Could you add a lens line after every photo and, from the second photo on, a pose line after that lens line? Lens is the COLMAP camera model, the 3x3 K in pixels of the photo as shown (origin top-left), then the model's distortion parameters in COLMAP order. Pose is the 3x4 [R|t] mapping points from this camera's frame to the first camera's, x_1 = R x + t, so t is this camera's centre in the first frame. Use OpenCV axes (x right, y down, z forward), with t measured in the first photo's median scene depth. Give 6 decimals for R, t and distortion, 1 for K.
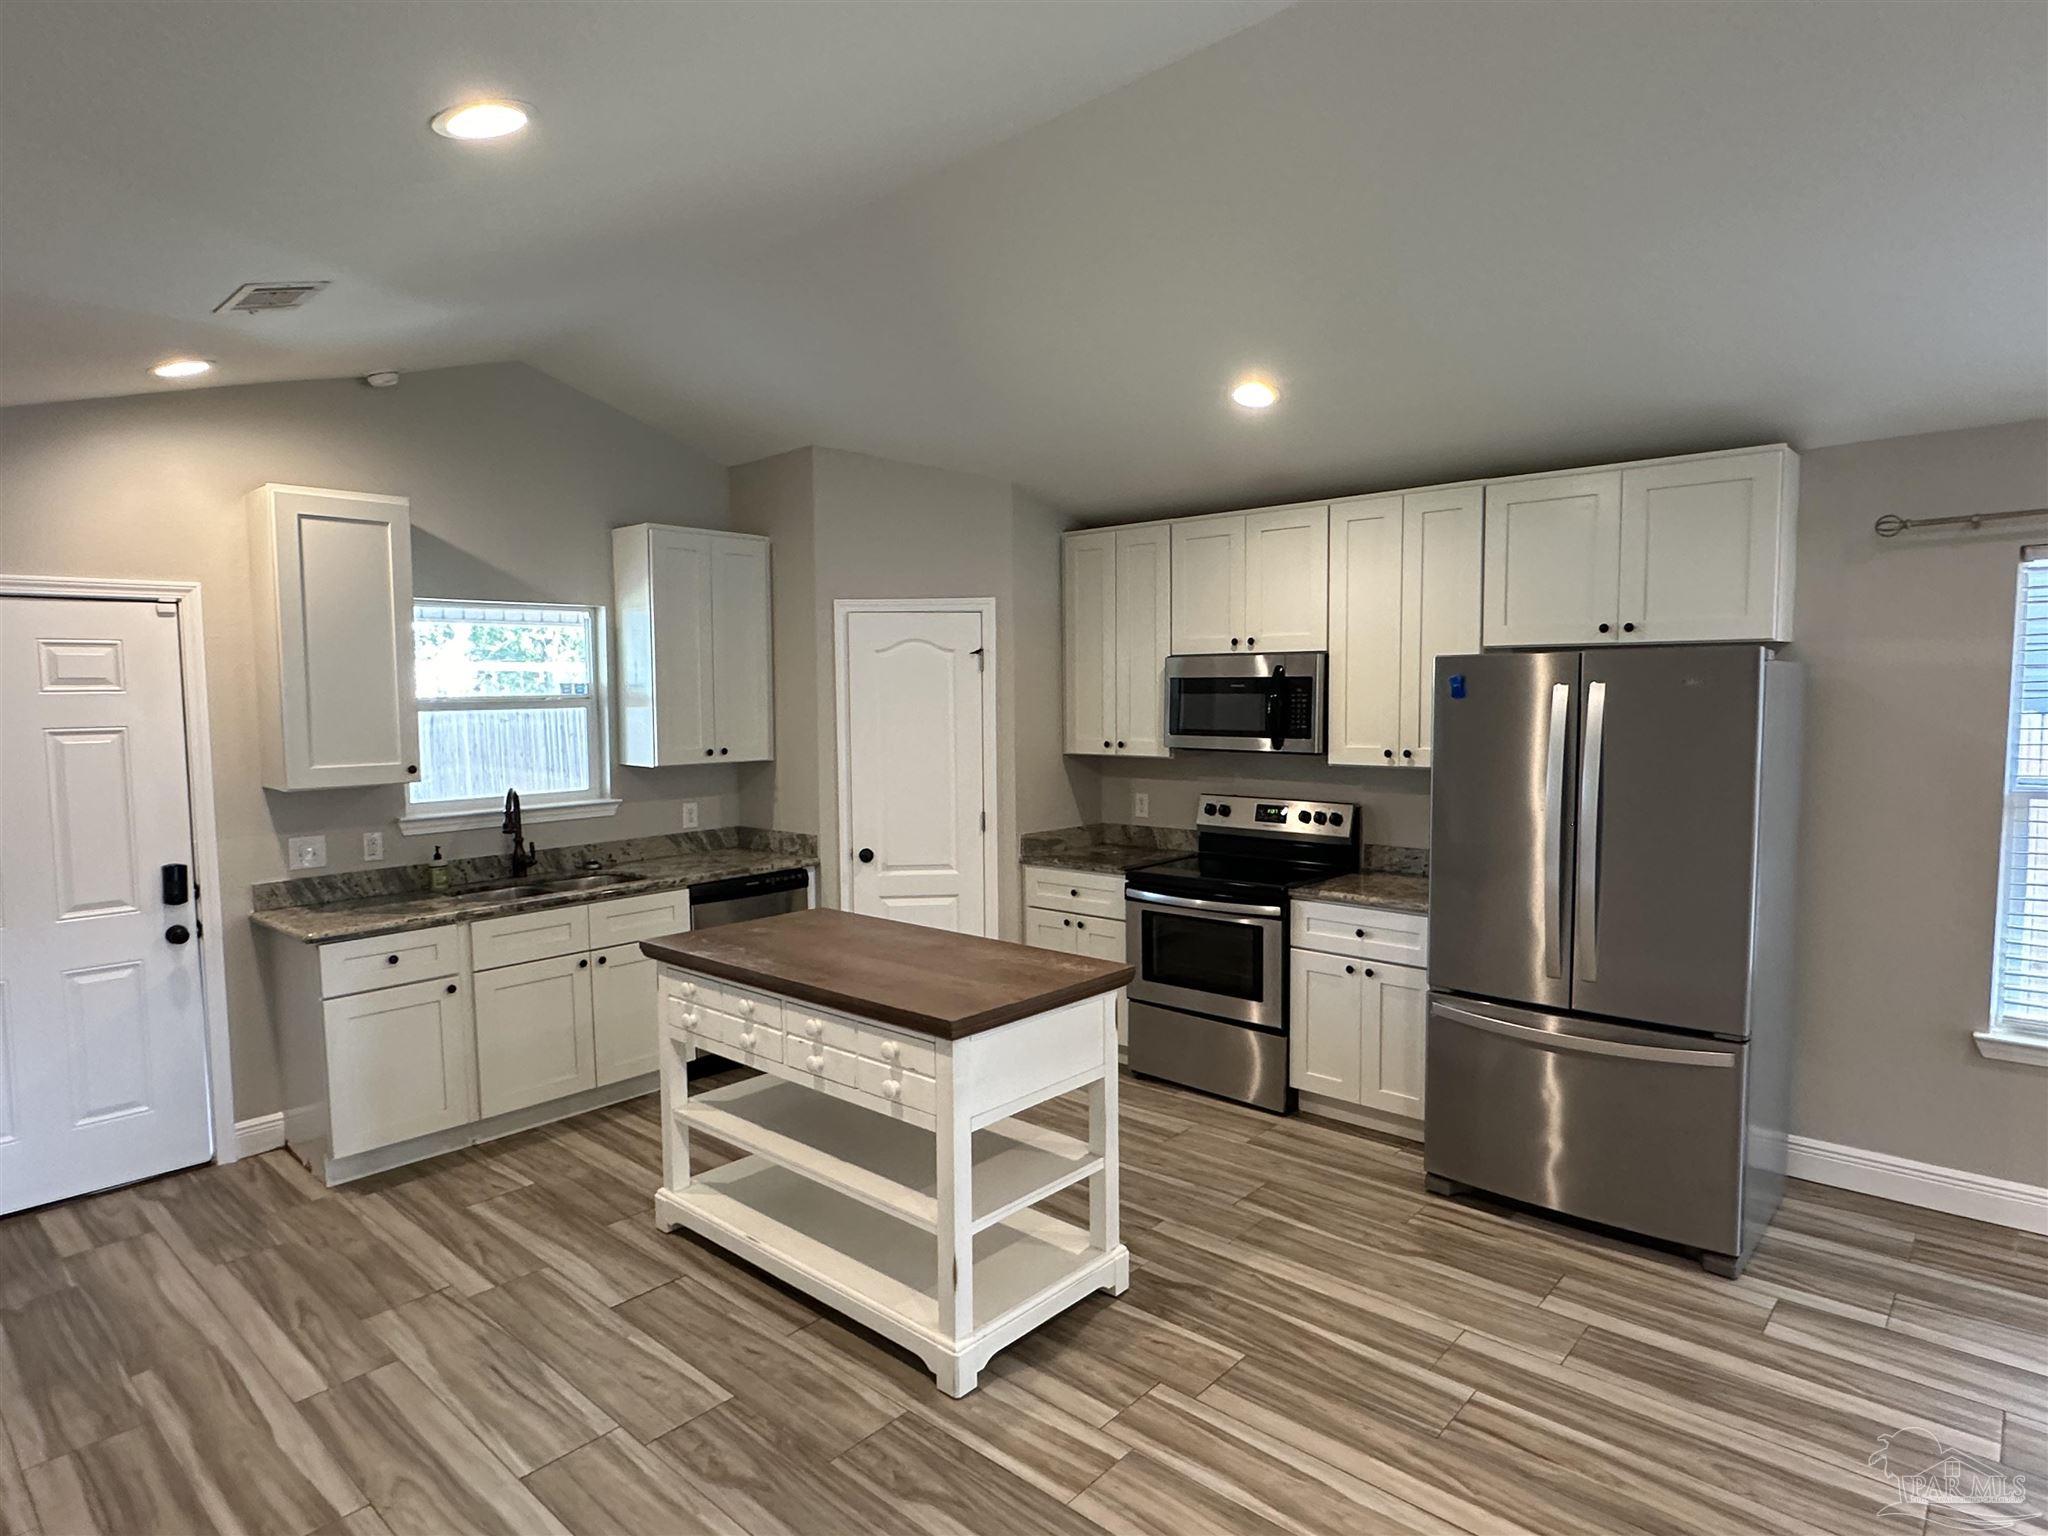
lens RADIAL K [[1144.2, 0, 1019.8], [0, 1144.2, 777.3], [0, 0, 1]] dist [-0.001287, 0.000855]
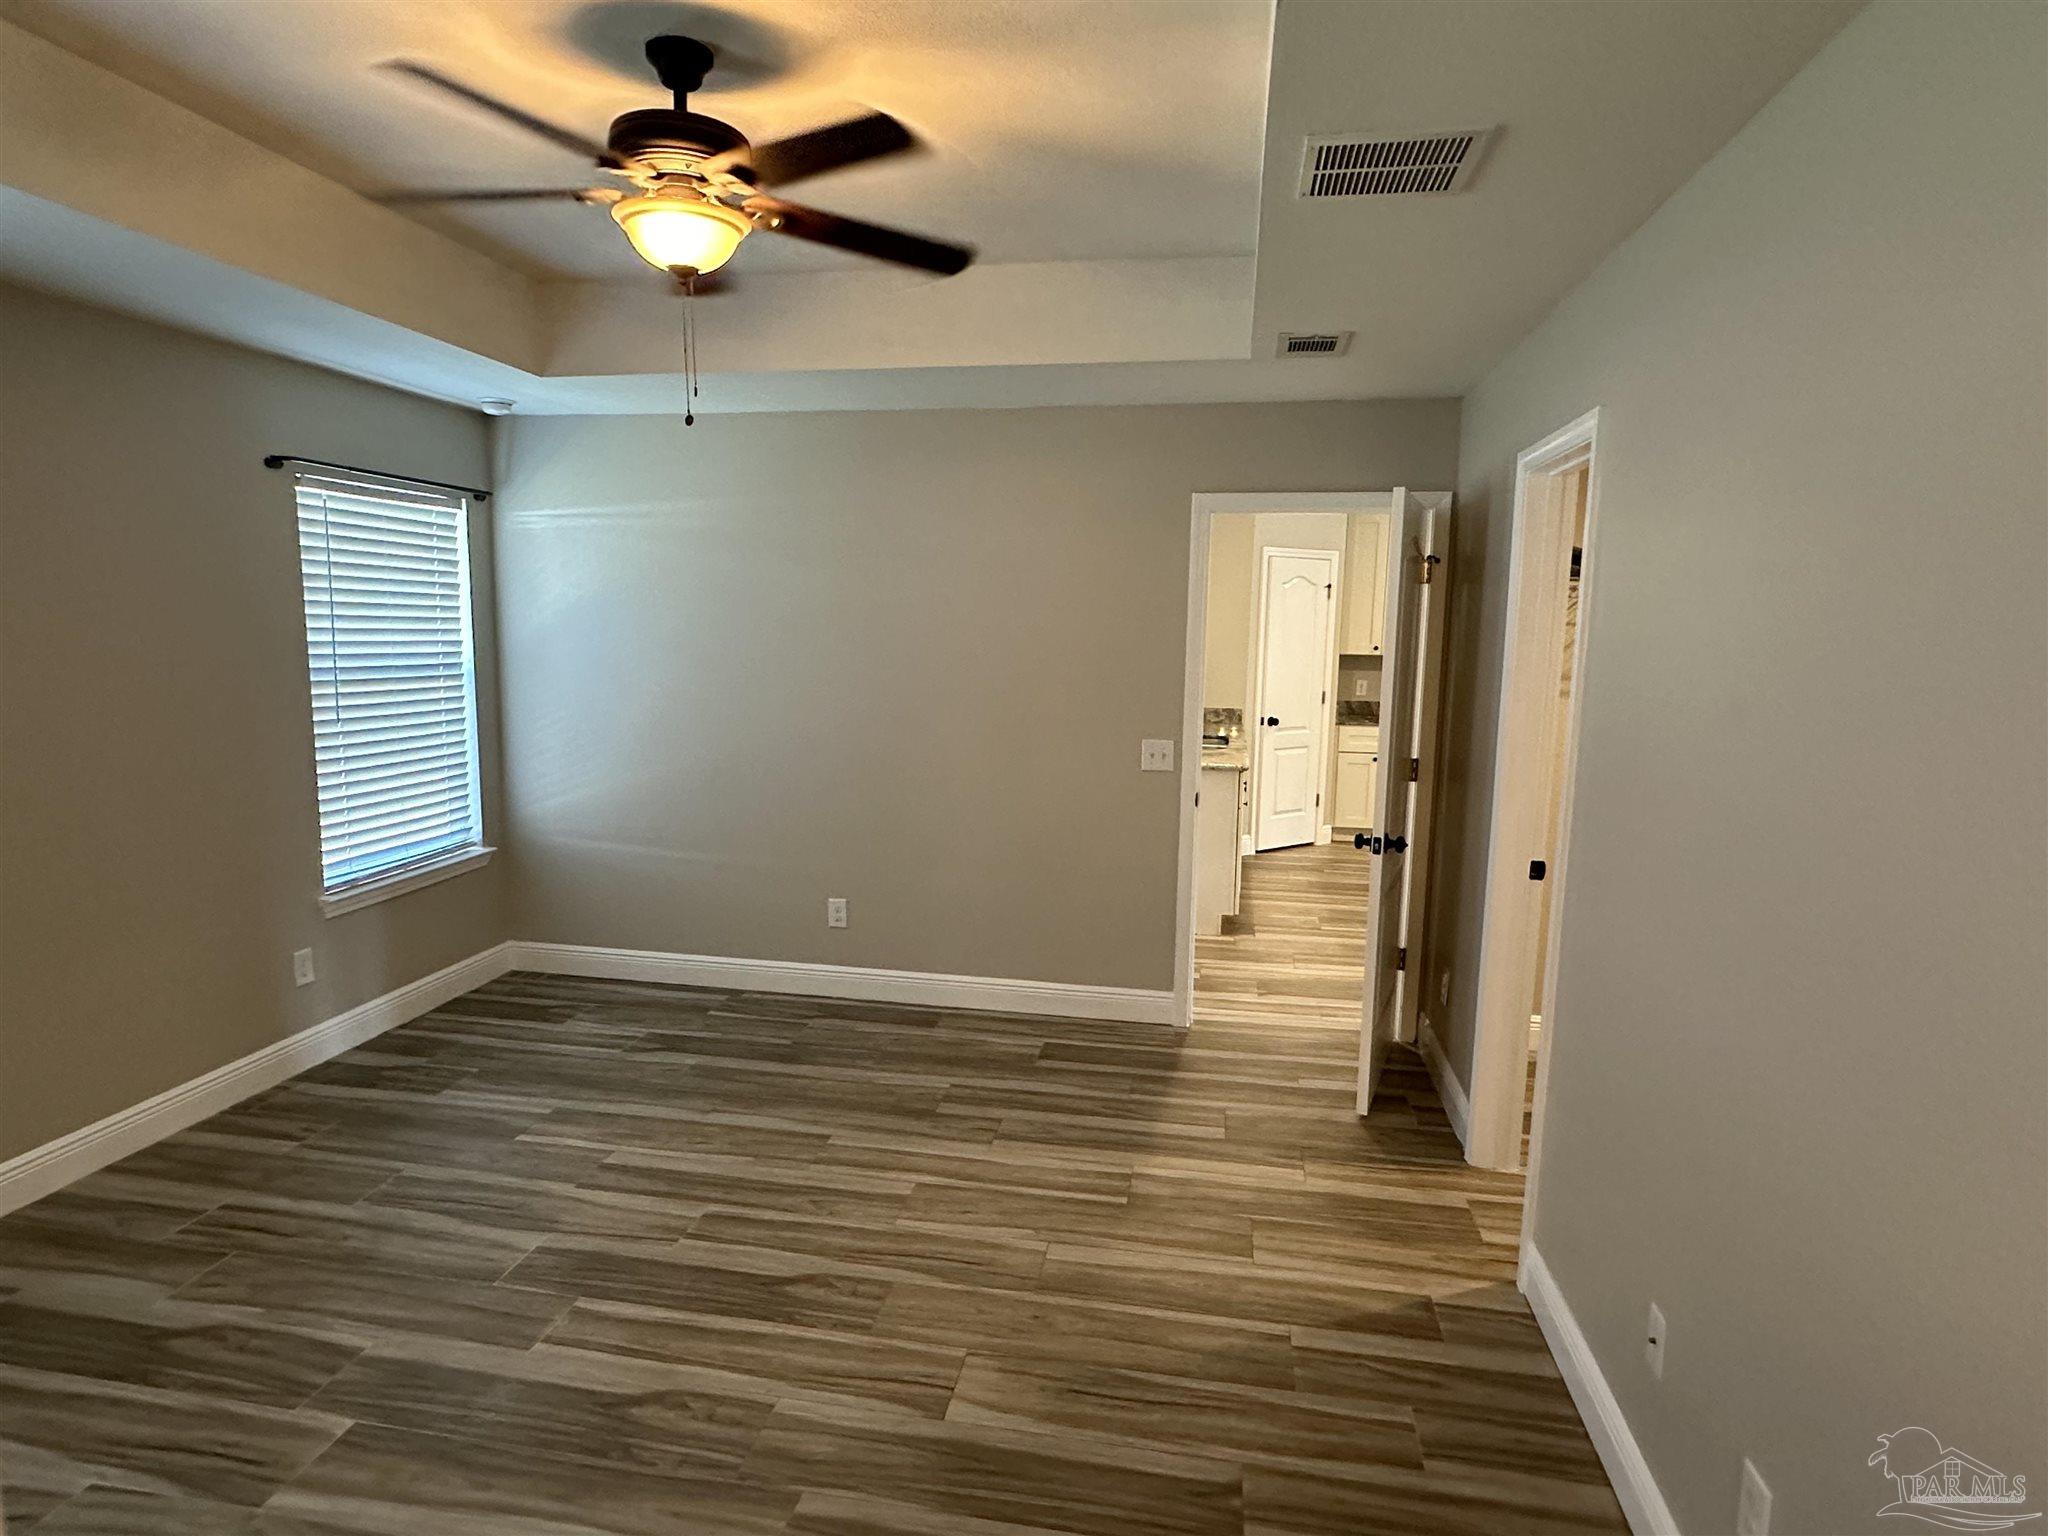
lens RADIAL K [[1128.8, 0, 1015.9], [0, 1128.8, 781.4], [0, 0, 1]] dist [-0.002932, 0.021132]
pose [[0.847017, -0.048836, 0.529318, -1.514447], [0.015381, 0.997606, 0.067429, 0.053350], [-0.531343, -0.048972, 0.845740, -0.086347]]
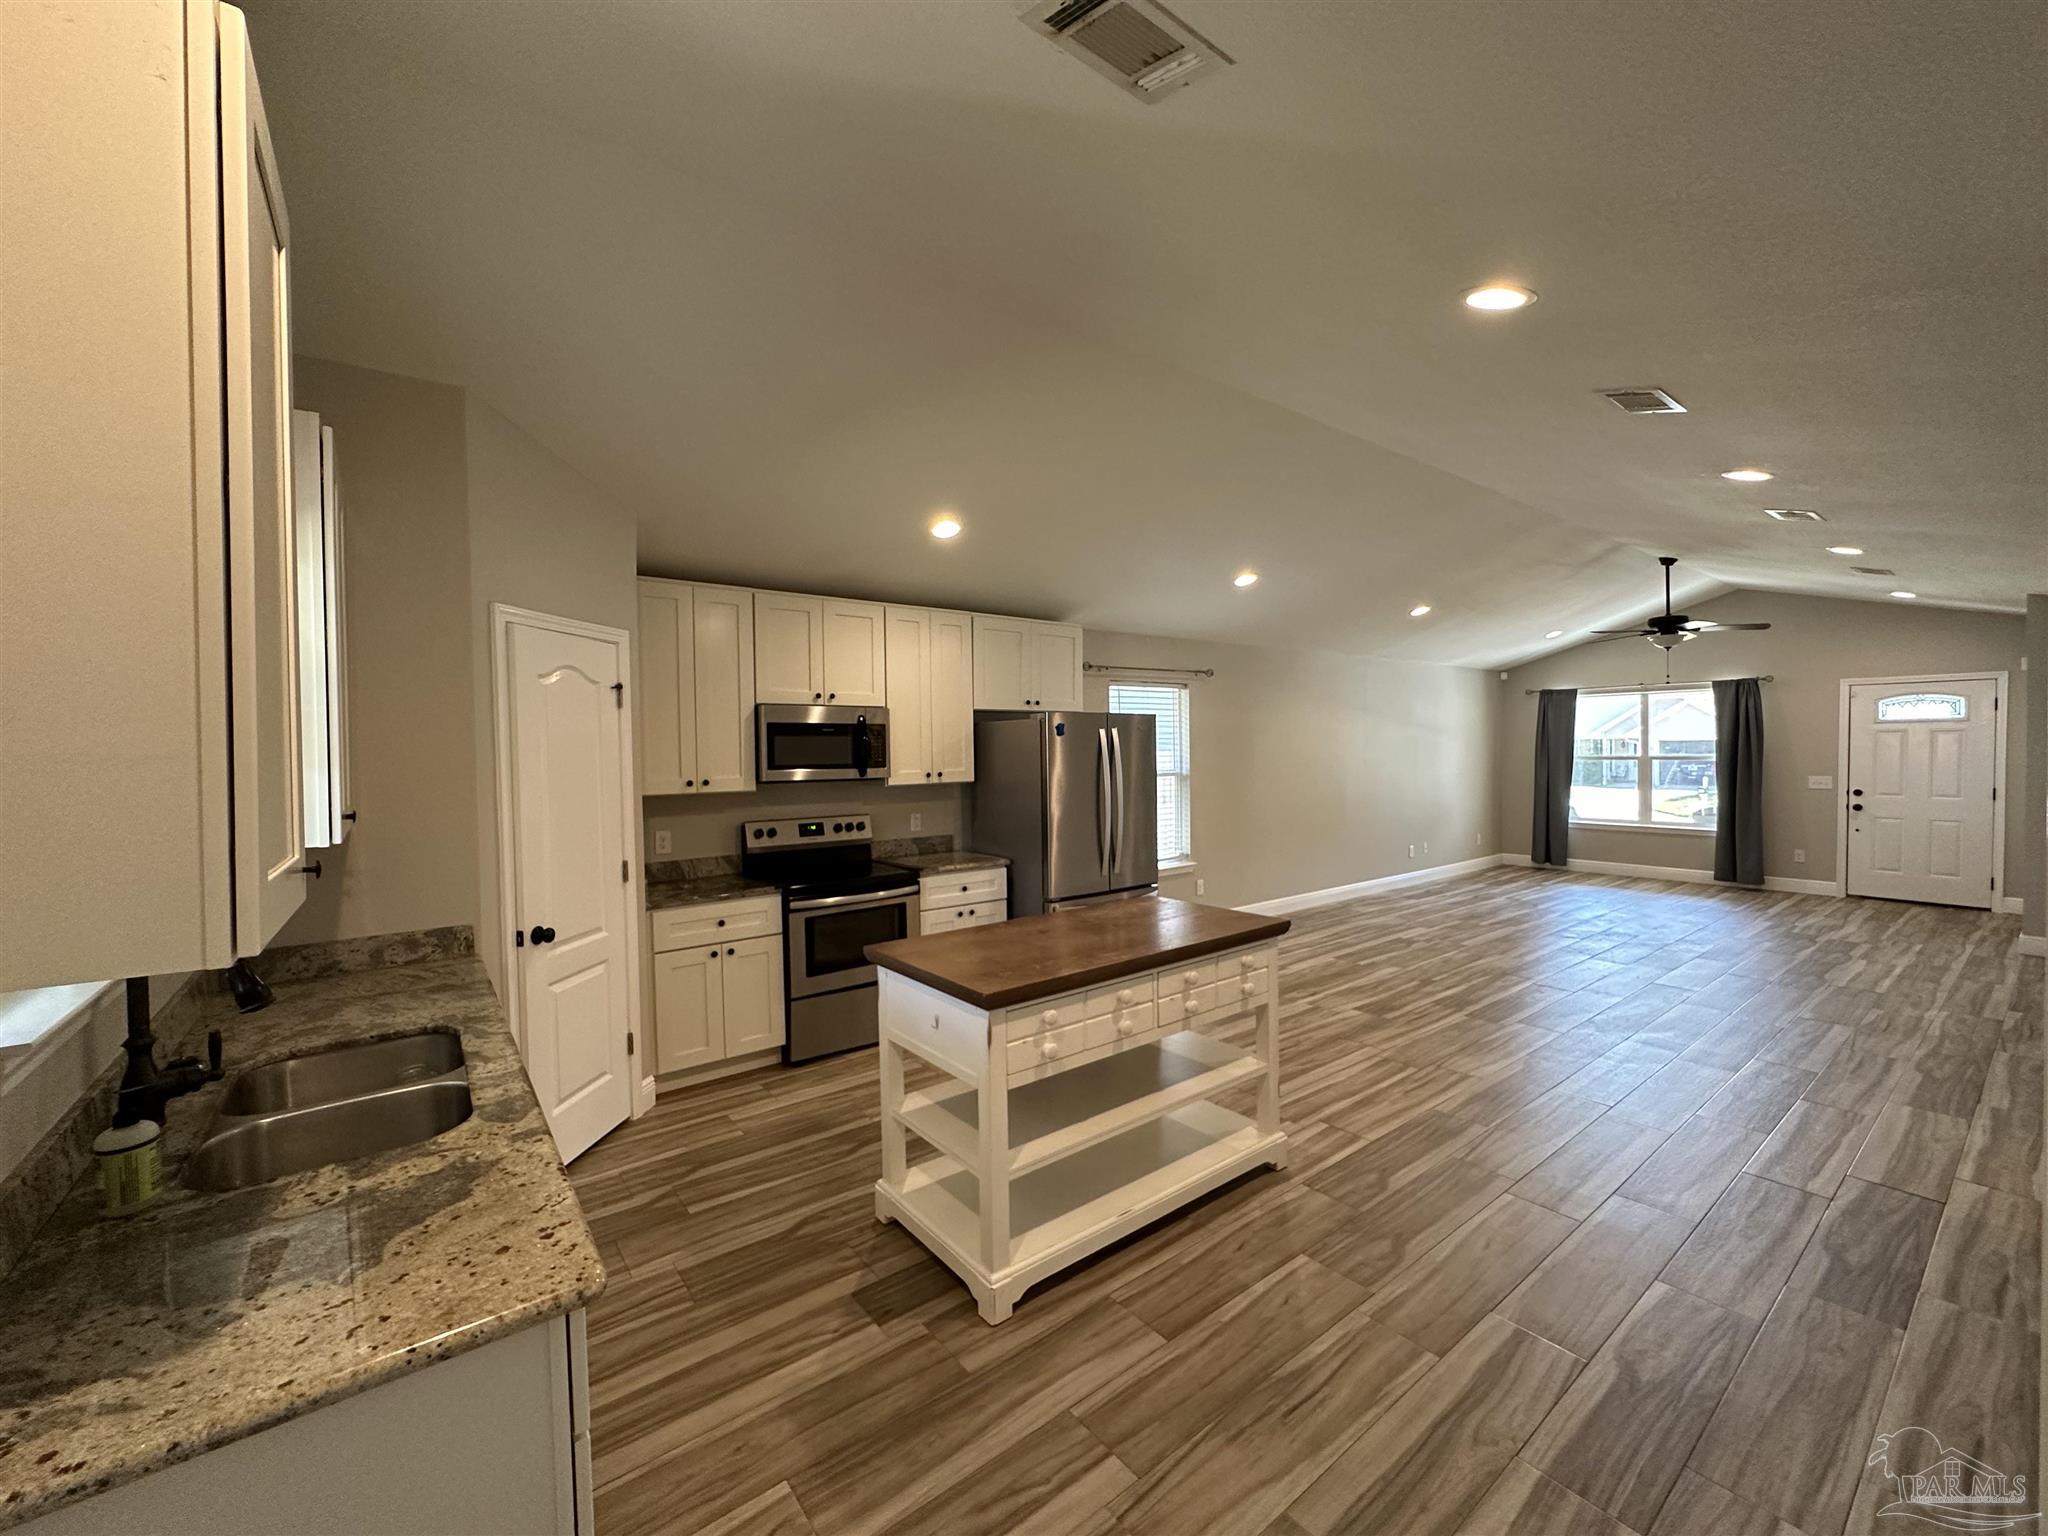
lens RADIAL K [[826.3, 0, 1016.5], [0, 826.3, 767.2], [0, 0, 1]] dist [-0.009391, 0.003694]
pose [[0.179172, -0.015082, 0.983702, -0.793258], [0.088546, 0.996072, -0.000856, -0.020756], [-0.979825, 0.087256, 0.179804, 0.721668]]
